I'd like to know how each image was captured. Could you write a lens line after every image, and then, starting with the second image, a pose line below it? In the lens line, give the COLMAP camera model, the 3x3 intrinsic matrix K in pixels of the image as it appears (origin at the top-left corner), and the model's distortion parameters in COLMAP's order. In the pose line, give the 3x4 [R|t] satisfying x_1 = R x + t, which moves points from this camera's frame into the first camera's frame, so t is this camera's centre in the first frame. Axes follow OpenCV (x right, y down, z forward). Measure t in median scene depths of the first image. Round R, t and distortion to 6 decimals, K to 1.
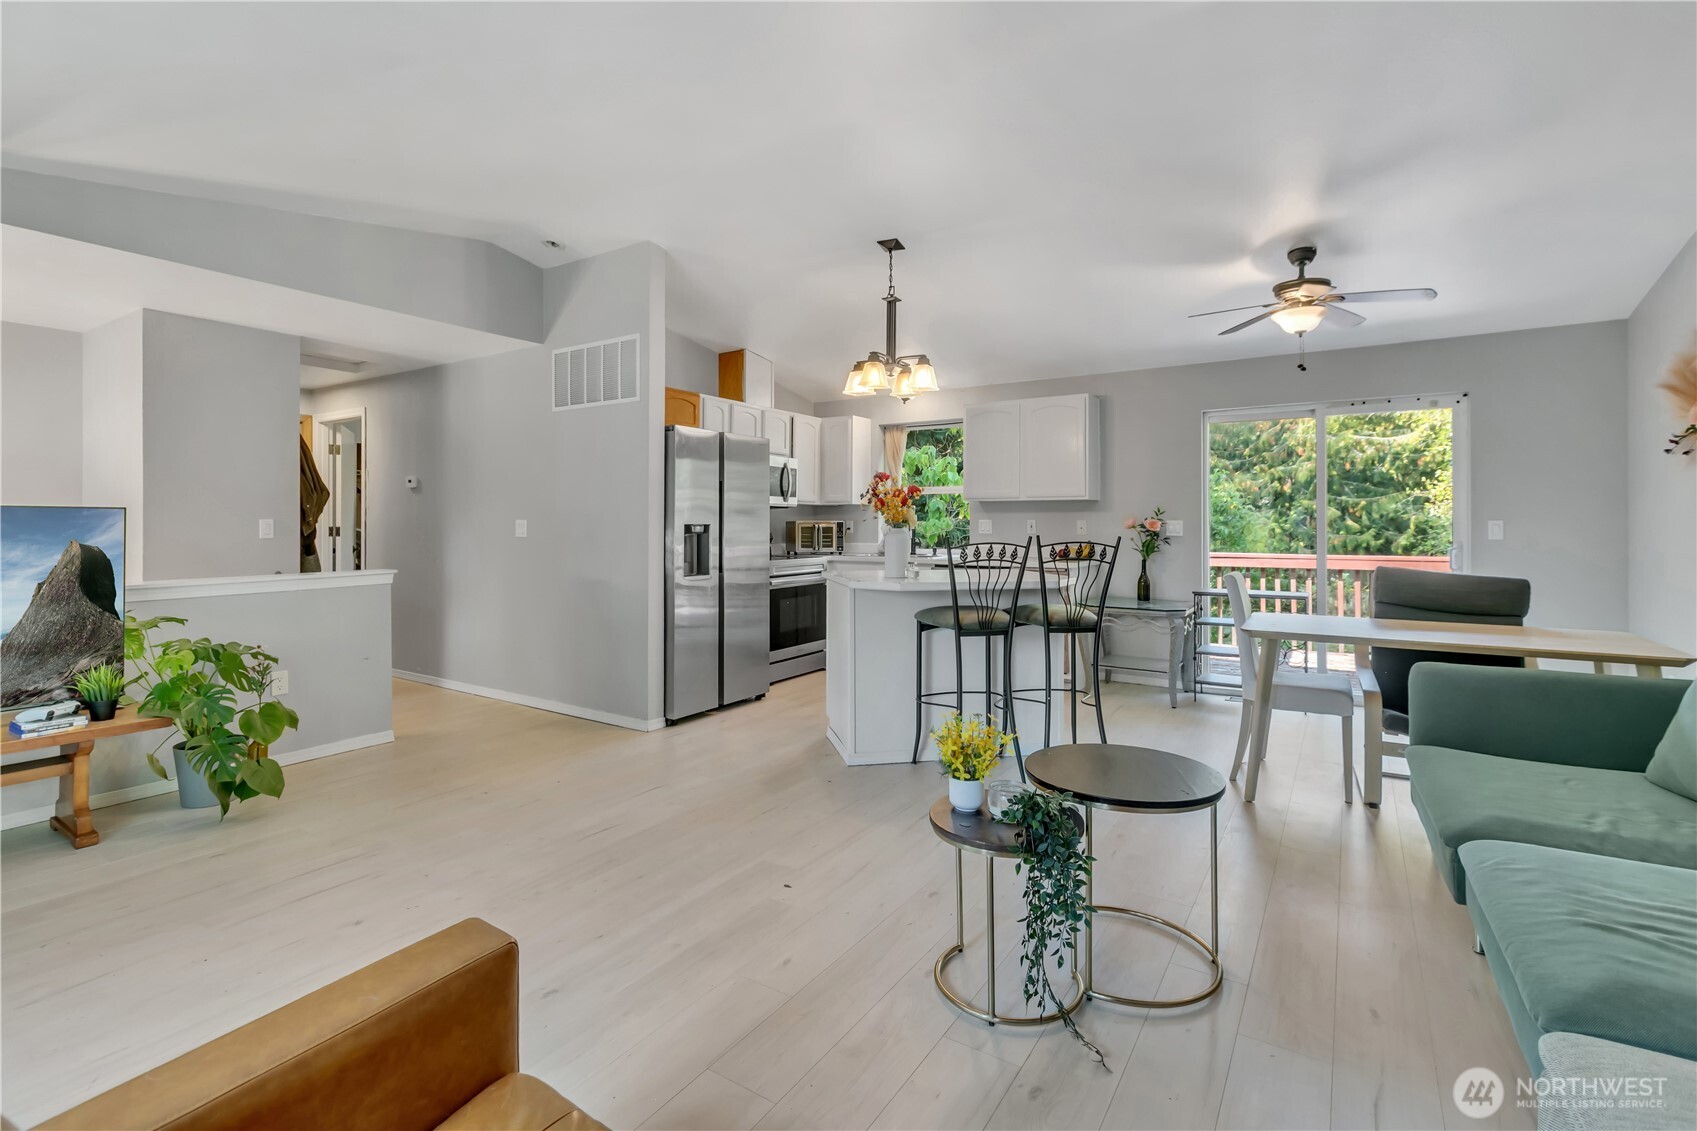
lens RADIAL K [[779.5, 0, 842.7], [0, 779.5, 518.7], [0, 0, 1]] dist [-0.001495, -0.000160]
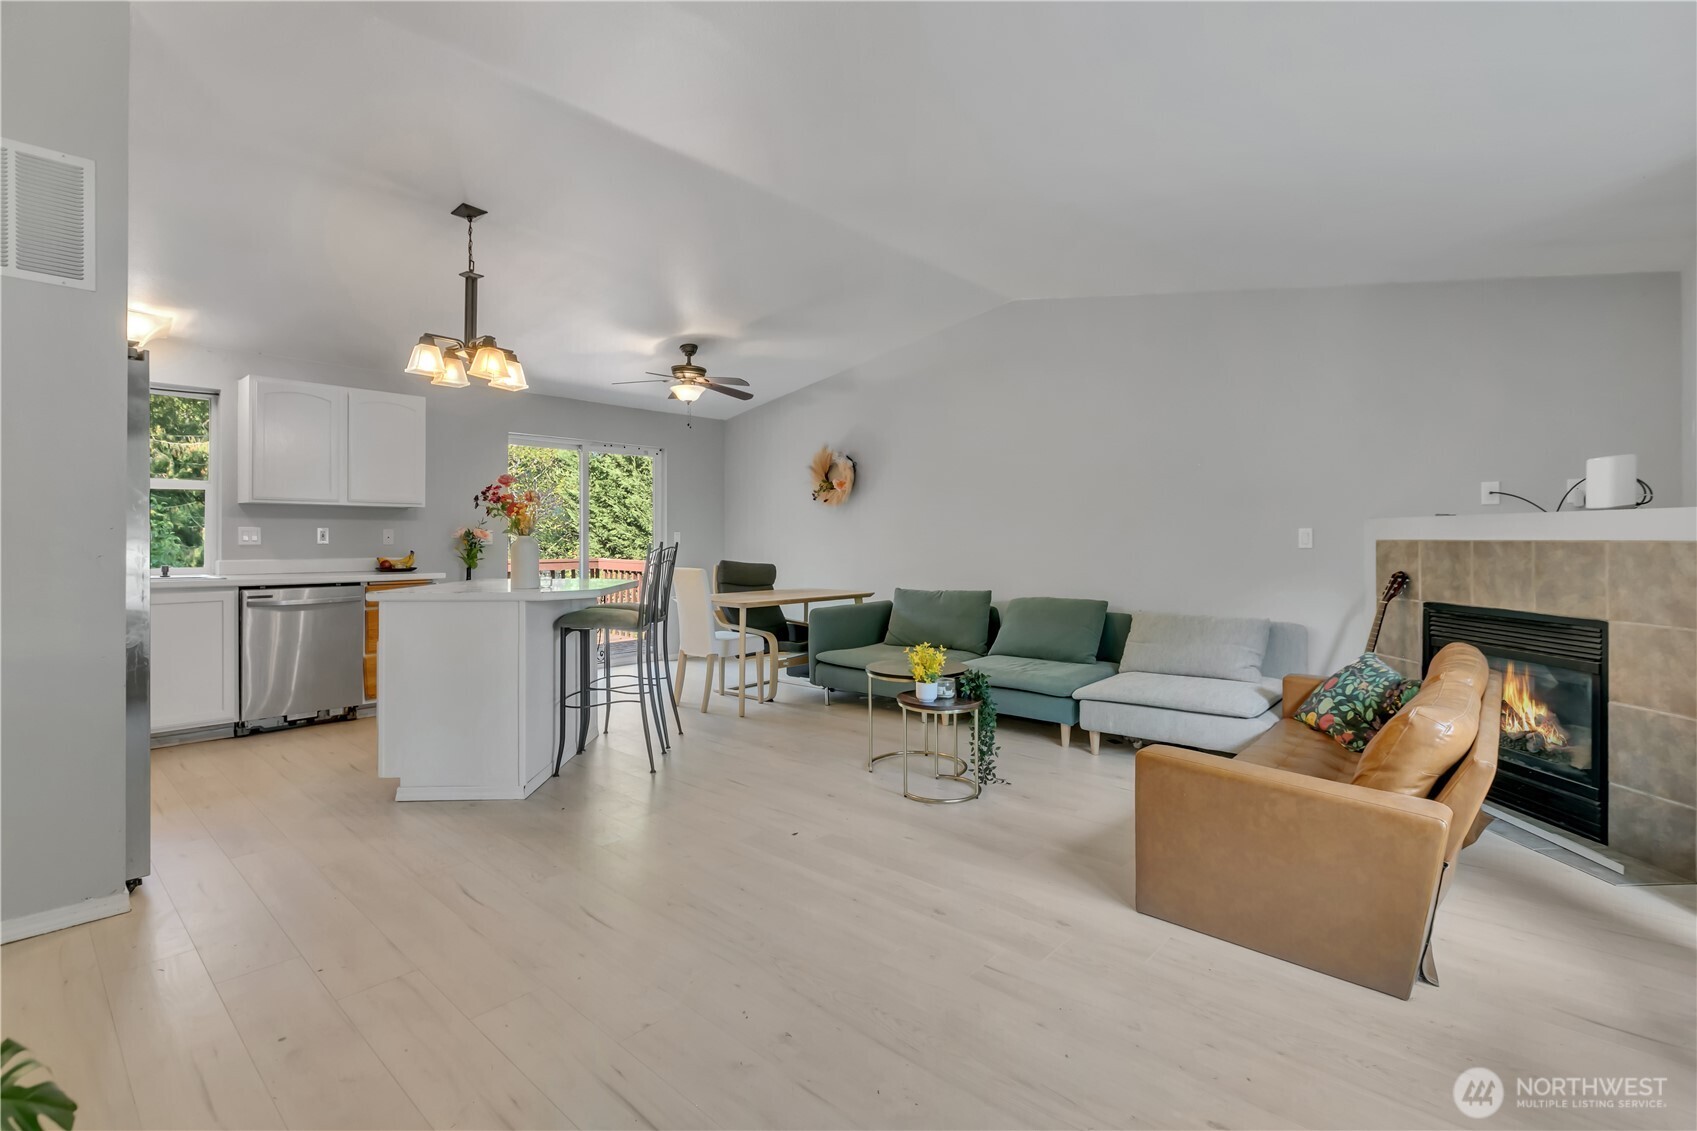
lens RADIAL K [[775.4, 0, 860.2], [0, 775.4, 532.3], [0, 0, 1]] dist [-0.001289, 0.000004]
pose [[0.144126, 0.006631, 0.989537, -0.526997], [-0.007998, 0.999953, -0.005536, 0.006629], [-0.989527, -0.007116, 0.144172, 0.313718]]
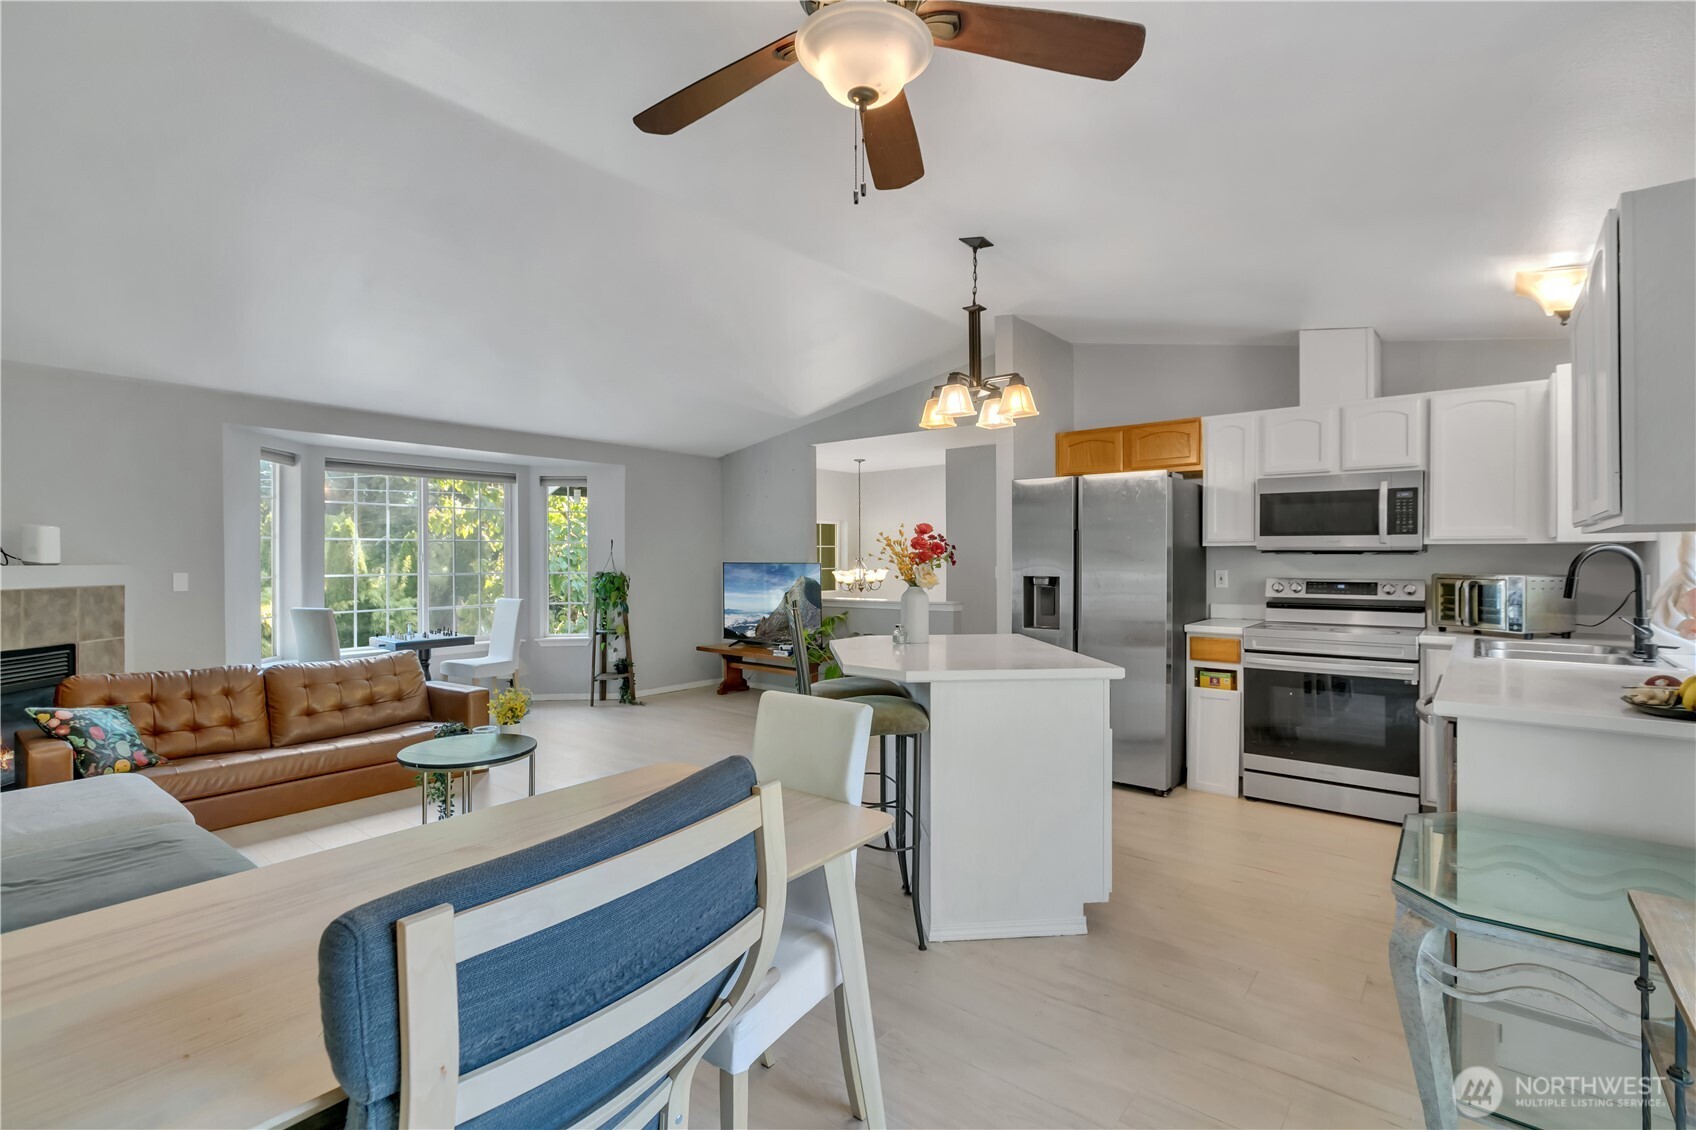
lens RADIAL K [[774.4, 0, 842.4], [0, 774.4, 557.9], [0, 0, 1]] dist [-0.002637, -0.000027]
pose [[-0.114754, -0.000443, -0.993394, 0.639333], [0.008697, 0.999961, -0.001451, -0.013358], [0.993356, -0.008806, -0.114746, 0.679549]]
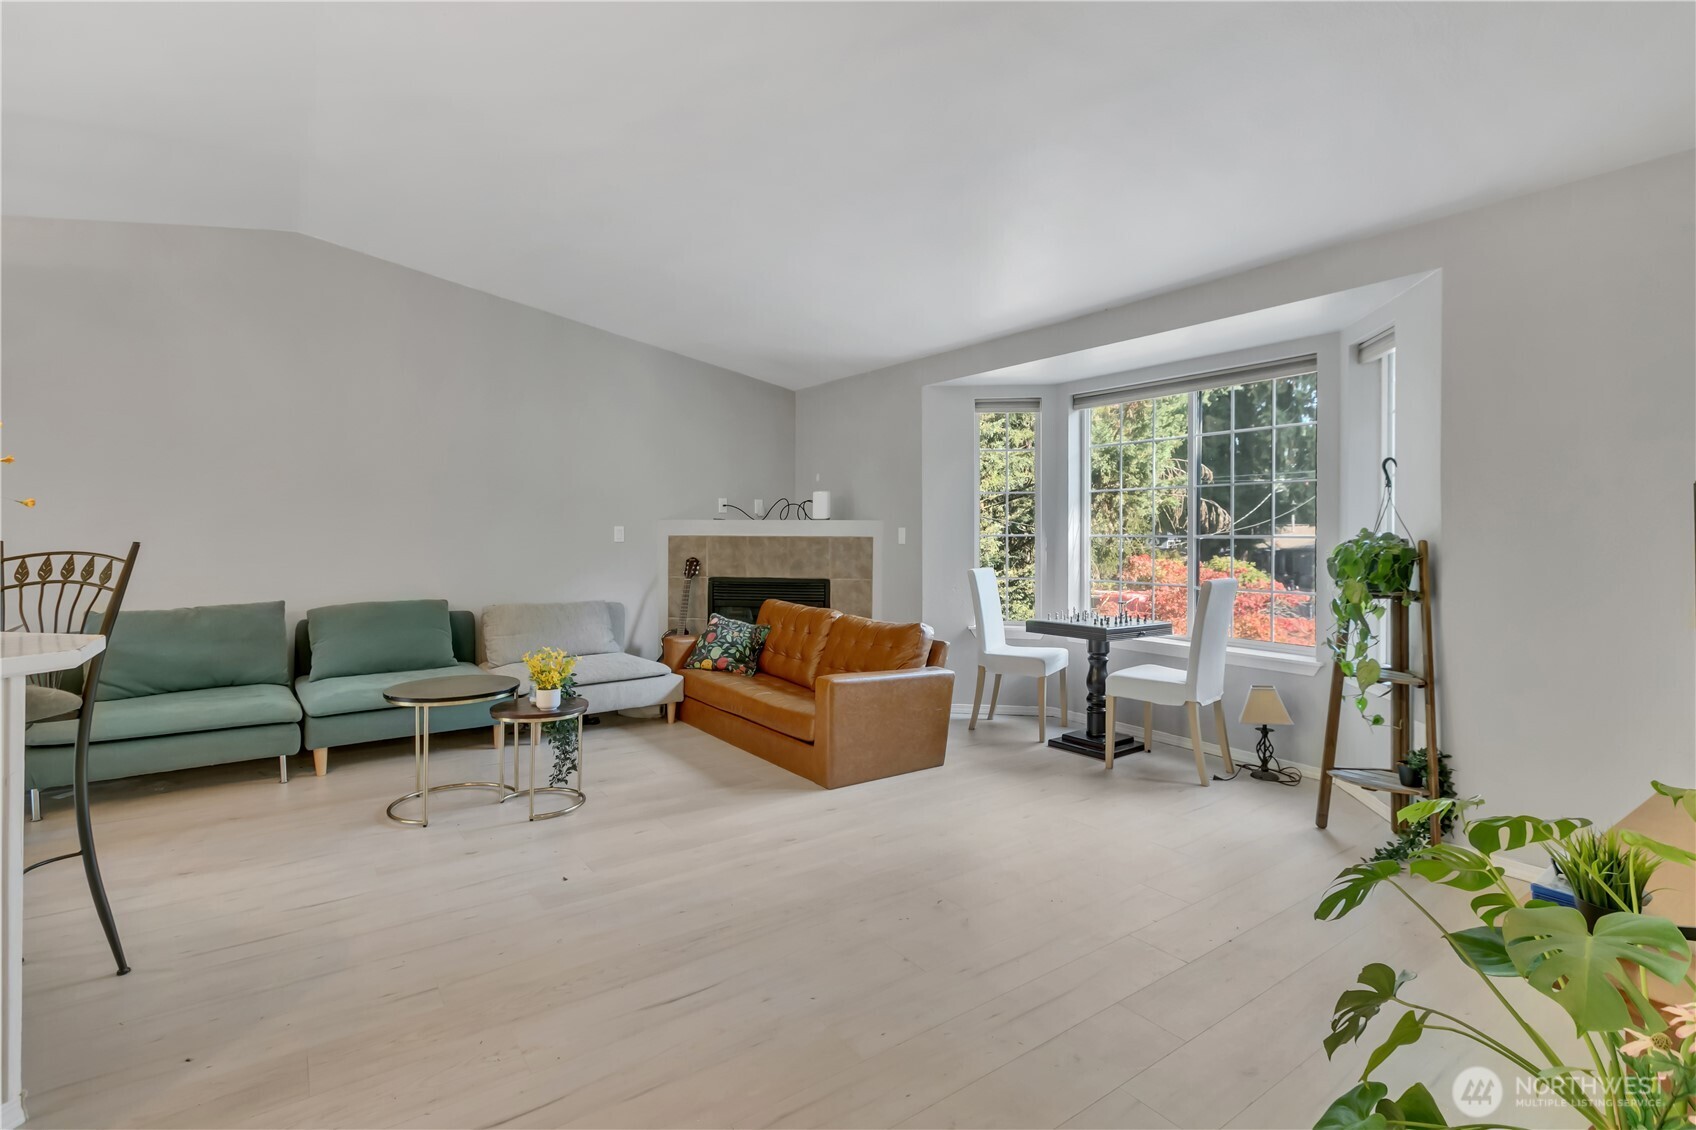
lens RADIAL K [[793.3, 0, 853.0], [0, 793.3, 531.0], [0, 0, 1]] dist [-0.001155, -0.000015]
pose [[-0.932654, -0.003174, 0.360759, -0.340246], [-0.008073, 0.999895, -0.012071, 0.010109], [-0.360682, -0.014170, -0.932581, 0.790327]]
